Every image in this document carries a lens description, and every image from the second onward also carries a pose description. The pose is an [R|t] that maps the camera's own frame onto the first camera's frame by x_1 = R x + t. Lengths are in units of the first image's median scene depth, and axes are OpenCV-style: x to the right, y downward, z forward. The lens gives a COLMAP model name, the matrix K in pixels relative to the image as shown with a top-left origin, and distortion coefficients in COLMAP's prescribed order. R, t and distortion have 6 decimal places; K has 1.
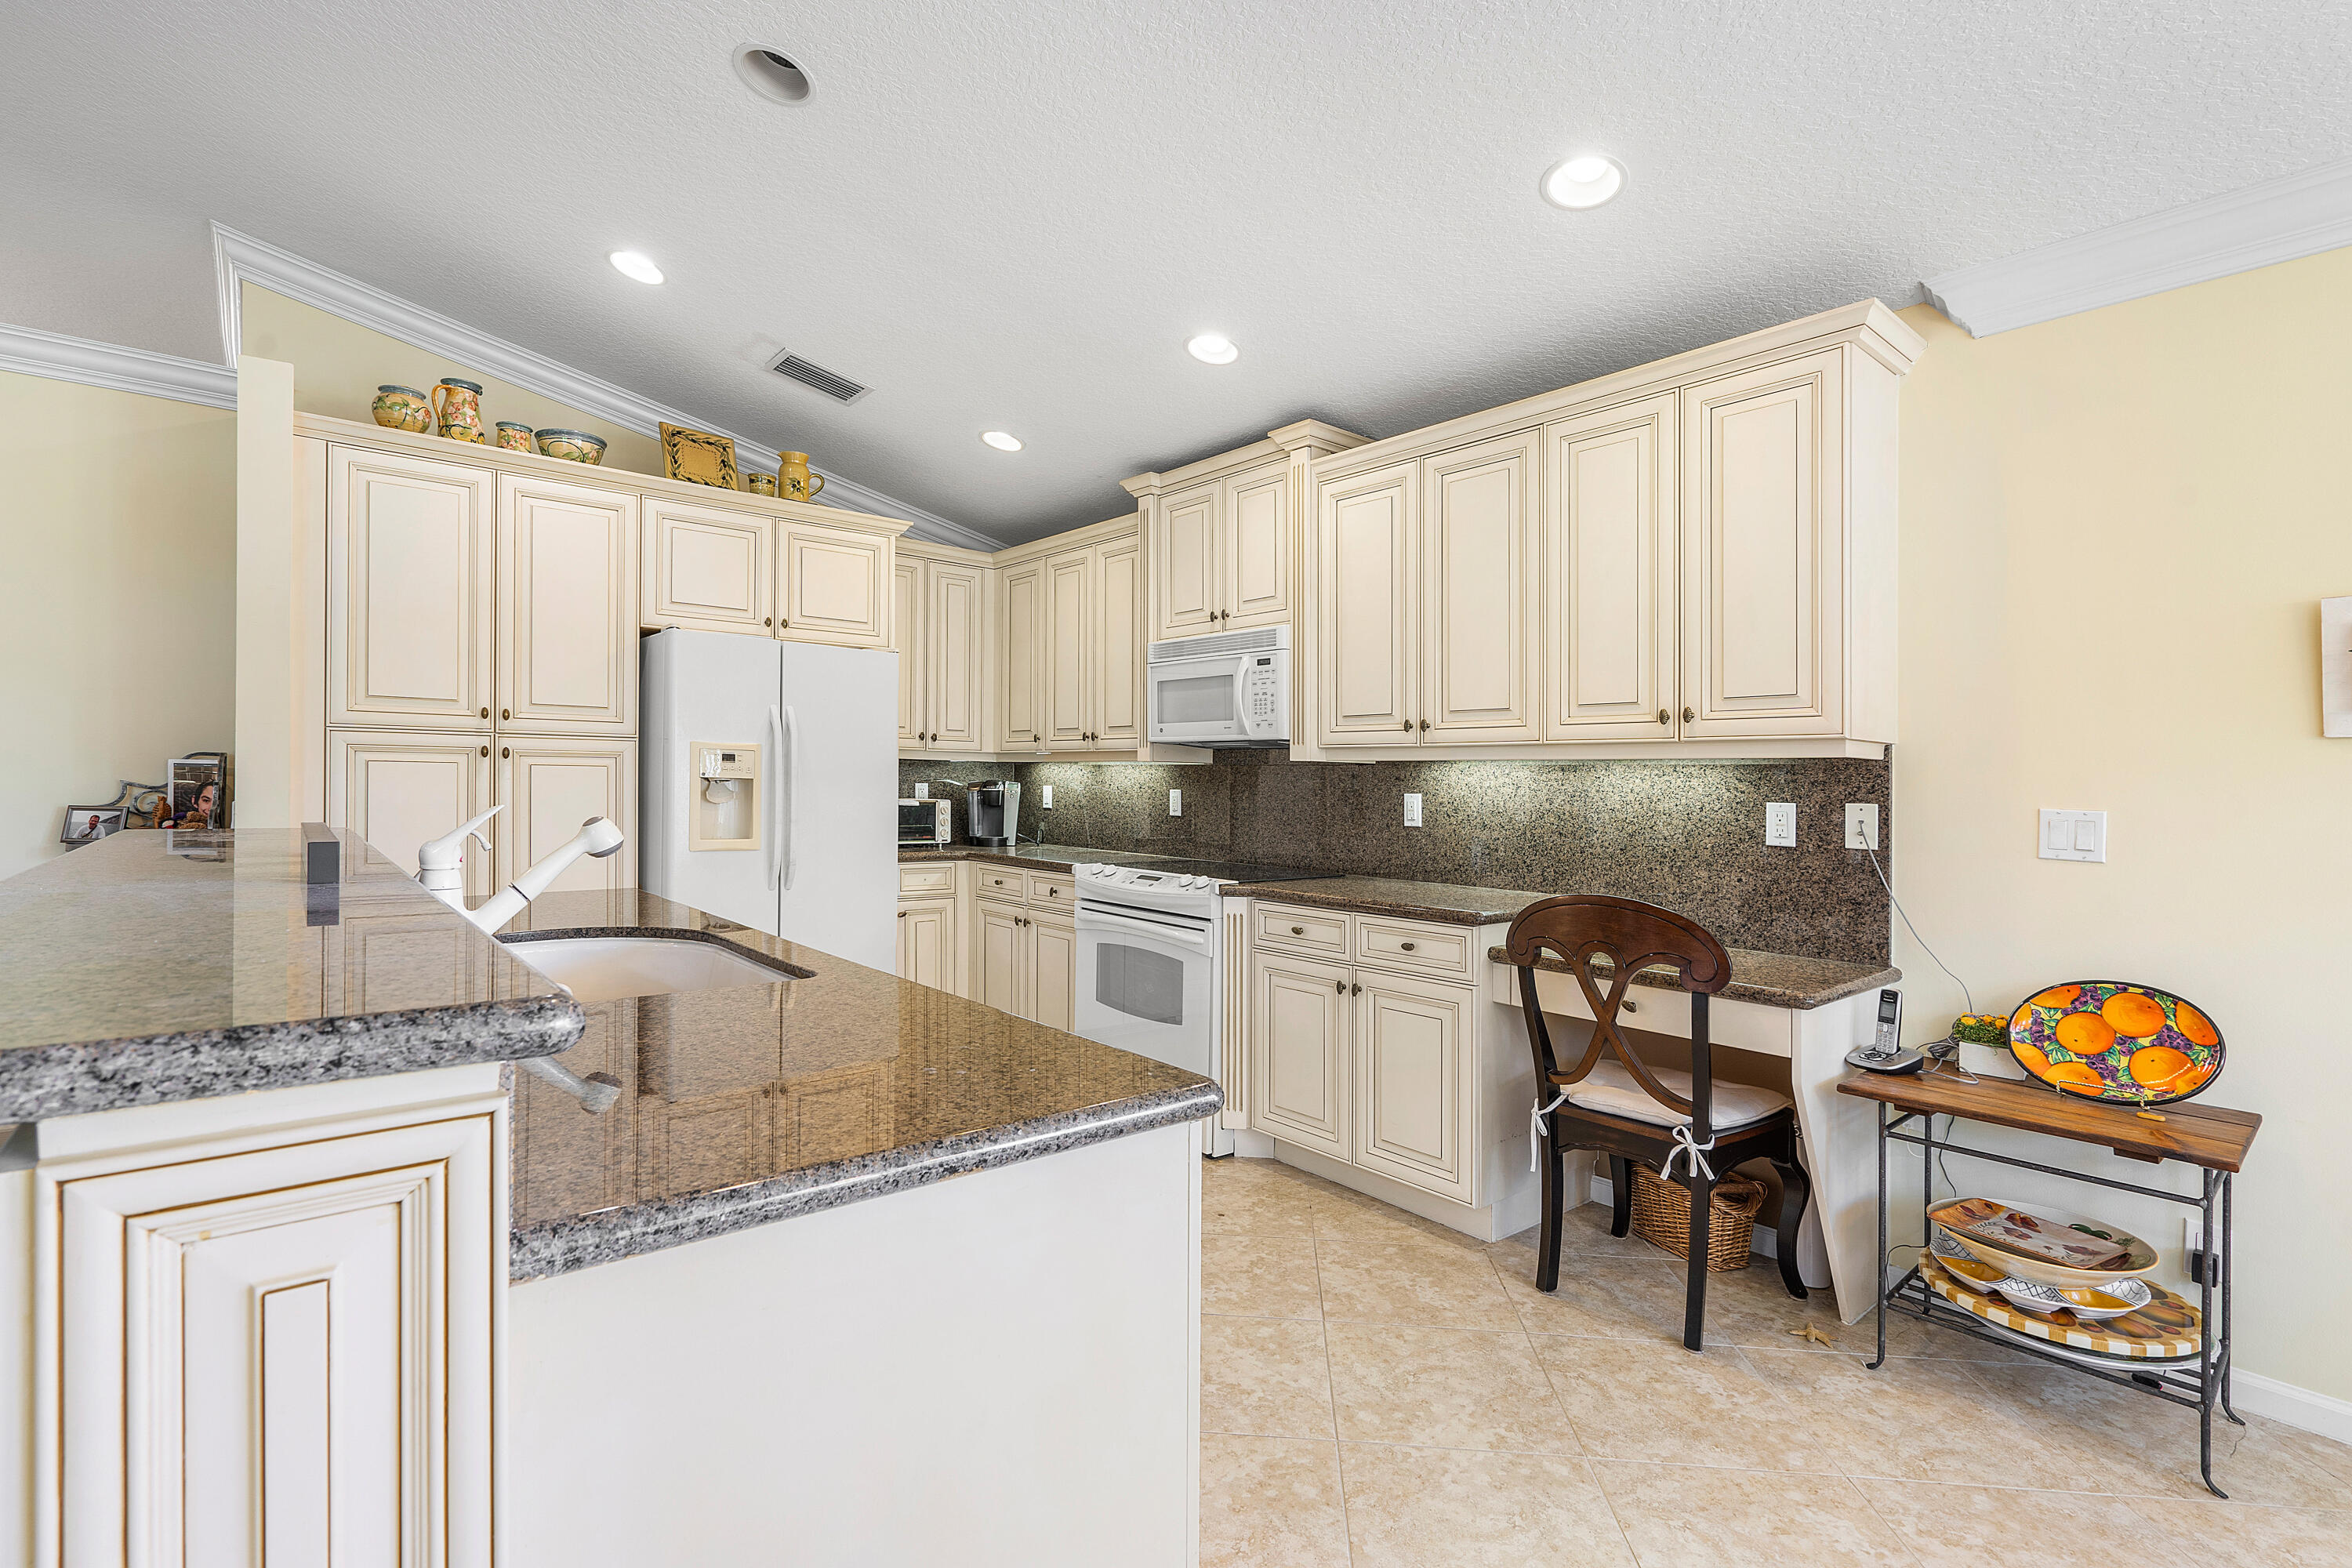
lens RADIAL K [[1091.3, 0, 1181.5], [0, 1091.3, 778.1], [0, 0, 1]] dist [-0.002776, 0.002831]
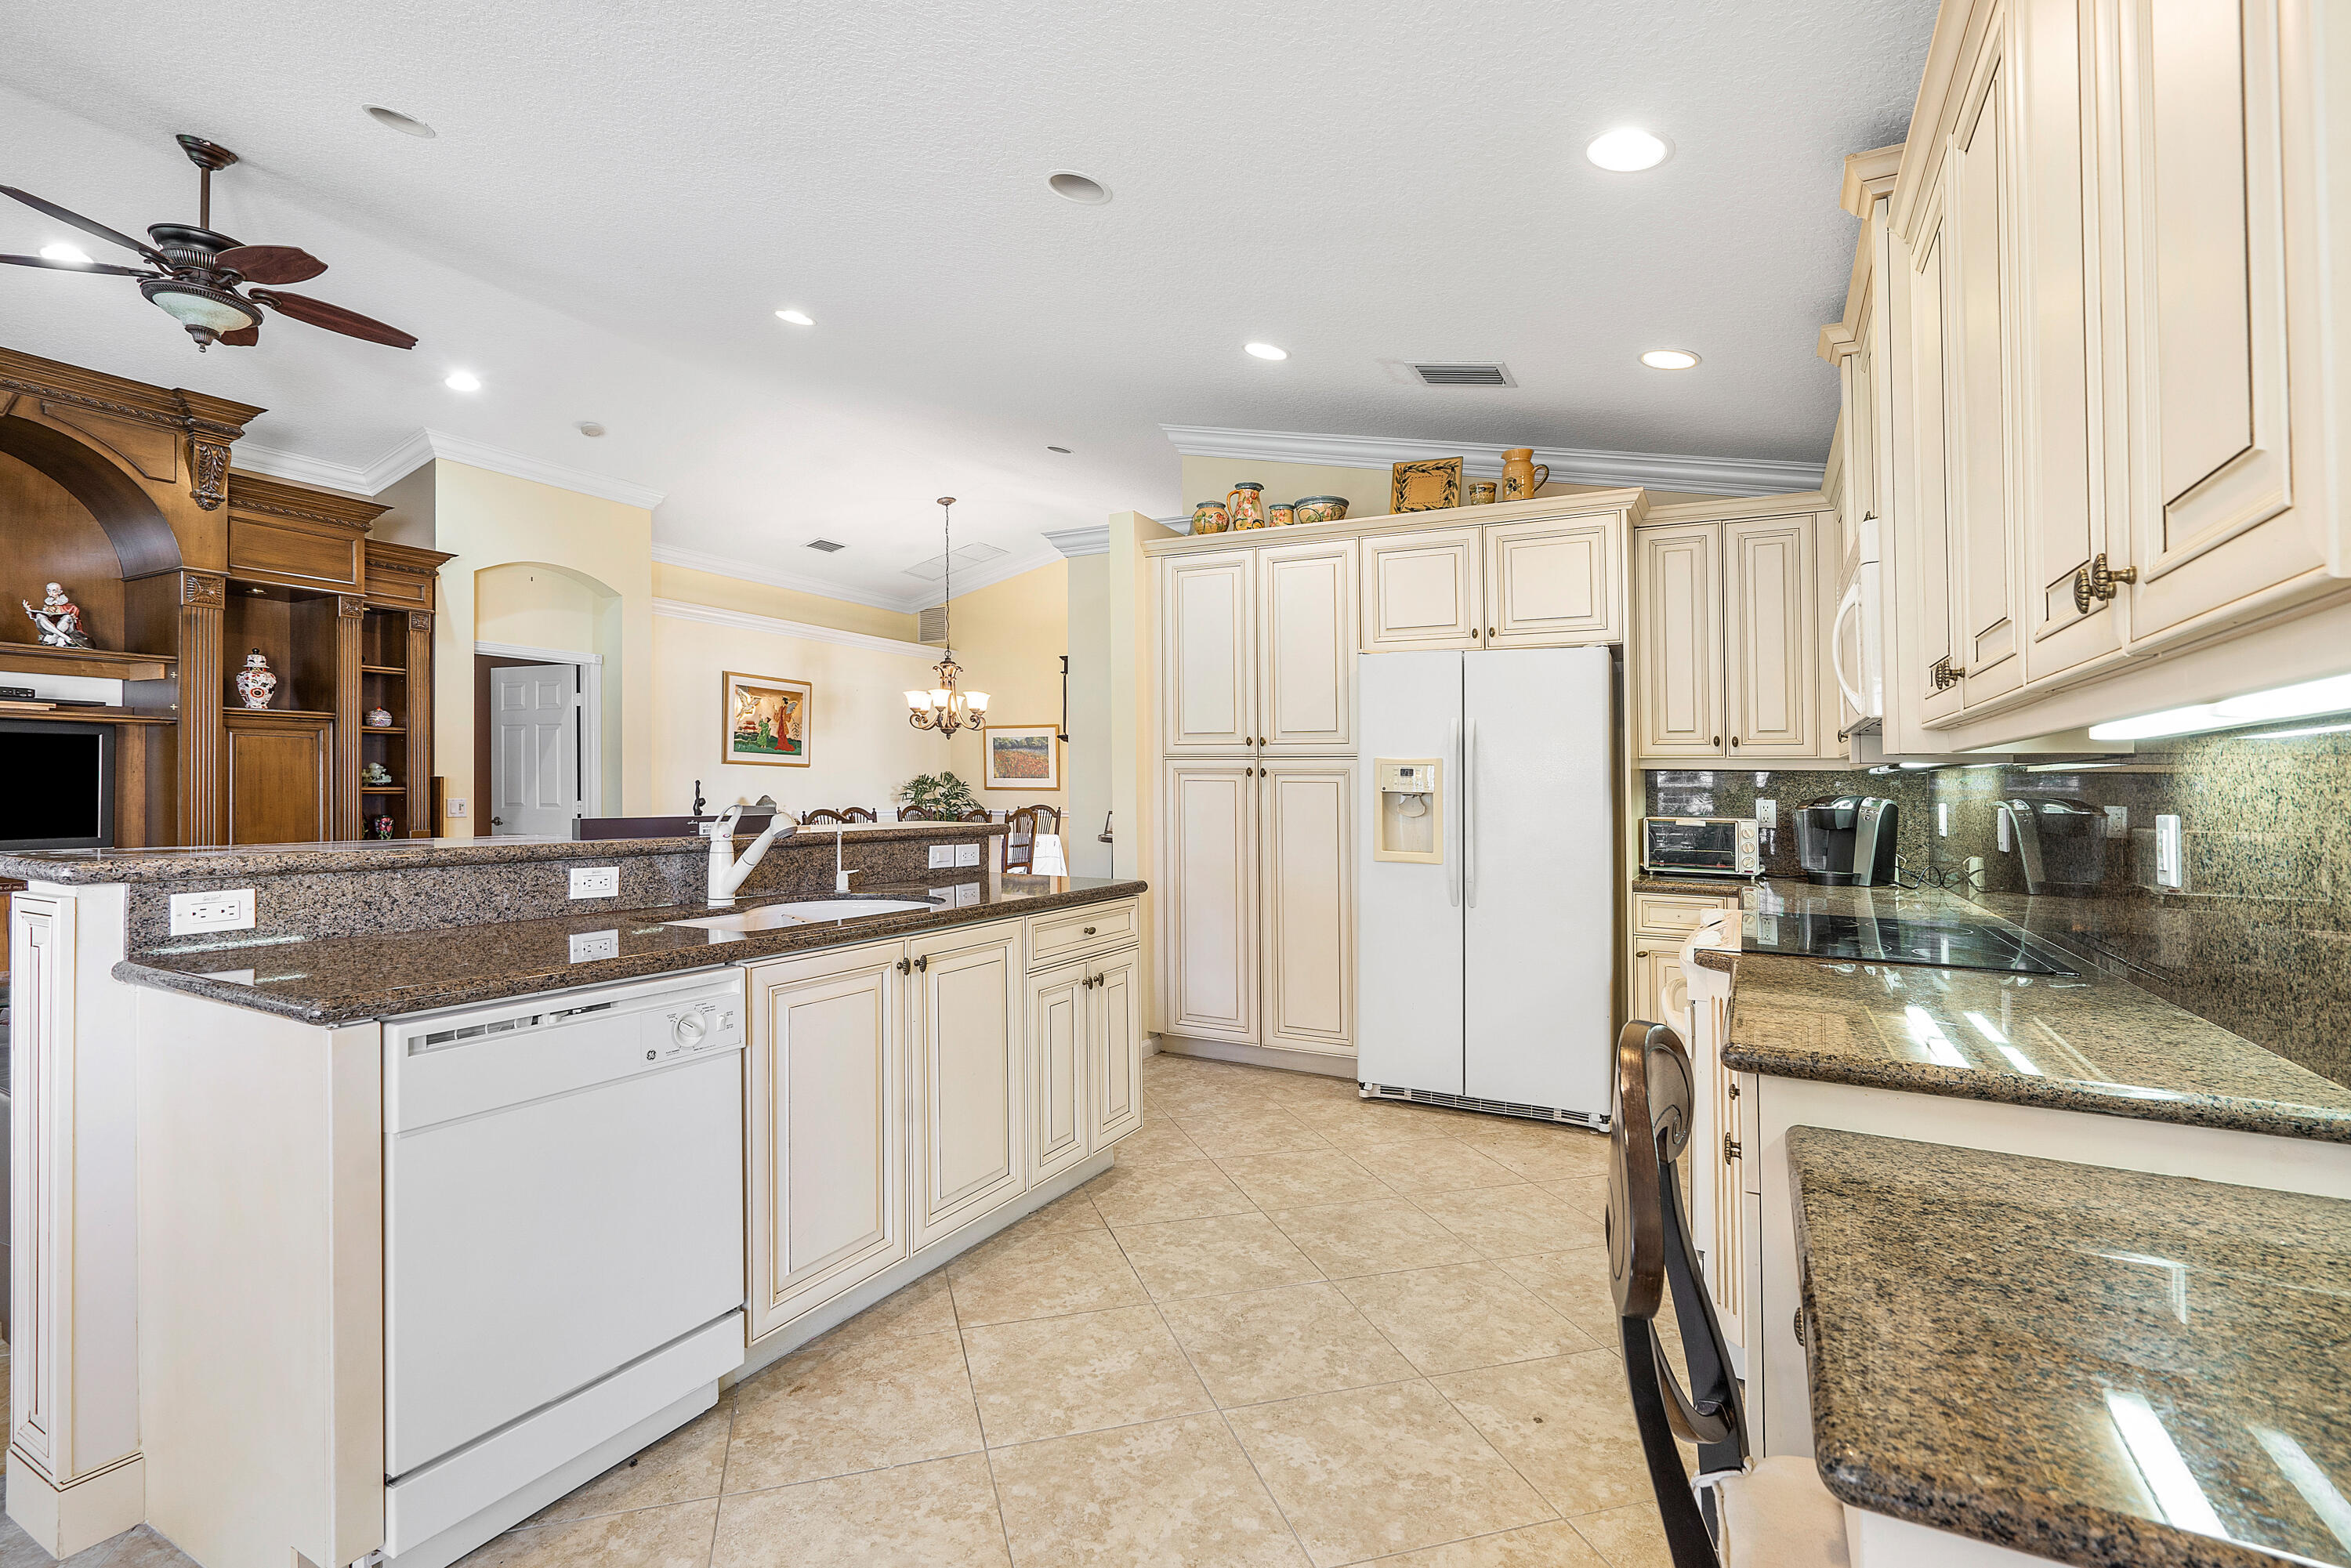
lens RADIAL K [[1090.8, 0, 1172.4], [0, 1090.8, 783.9], [0, 0, 1]] dist [-0.002776, 0.002831]
pose [[0.374268, -0.013183, -0.927227, 0.488118], [-0.002566, 0.999880, -0.015252, 0.009231], [0.927317, 0.008088, 0.374189, 0.436986]]
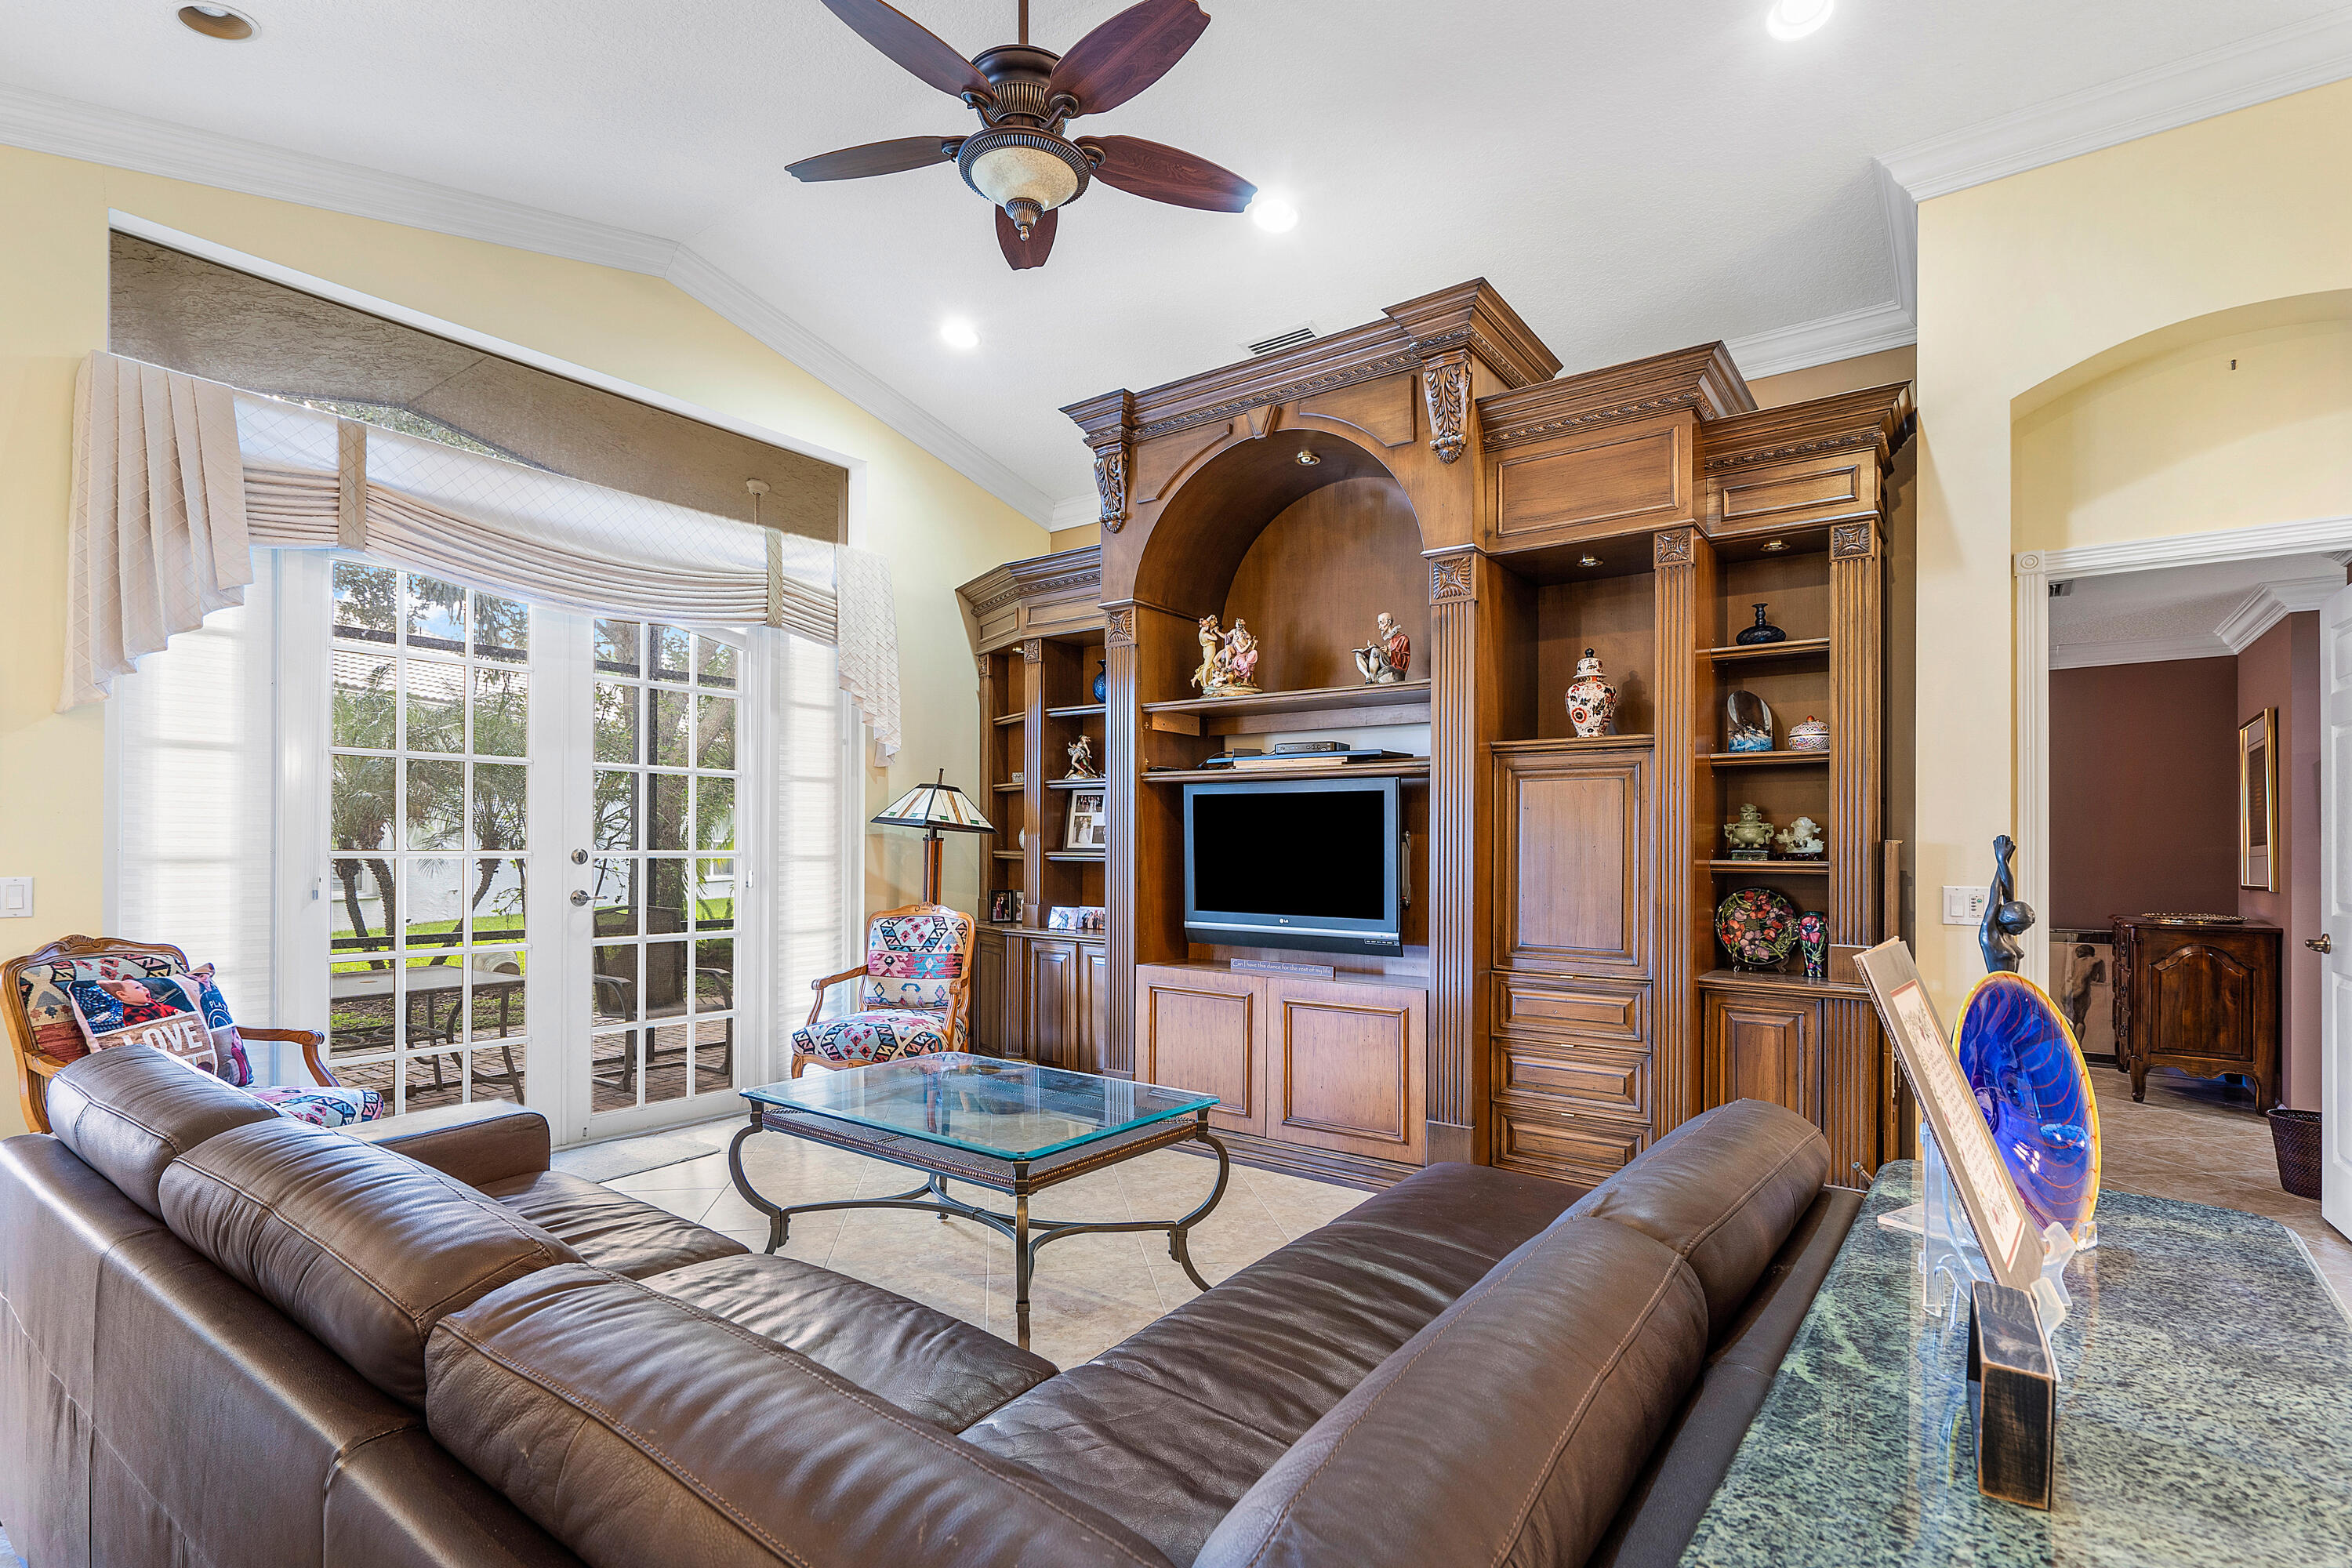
lens RADIAL K [[1141.9, 0, 1132.2], [0, 1141.9, 848.7], [0, 0, 1]] dist [-0.001002, 0.002587]
pose [[-0.979510, -0.020727, -0.200325, -0.763183], [-0.021195, 0.999775, 0.000192, -0.006193], [0.200276, 0.004434, -0.979729, 0.760350]]
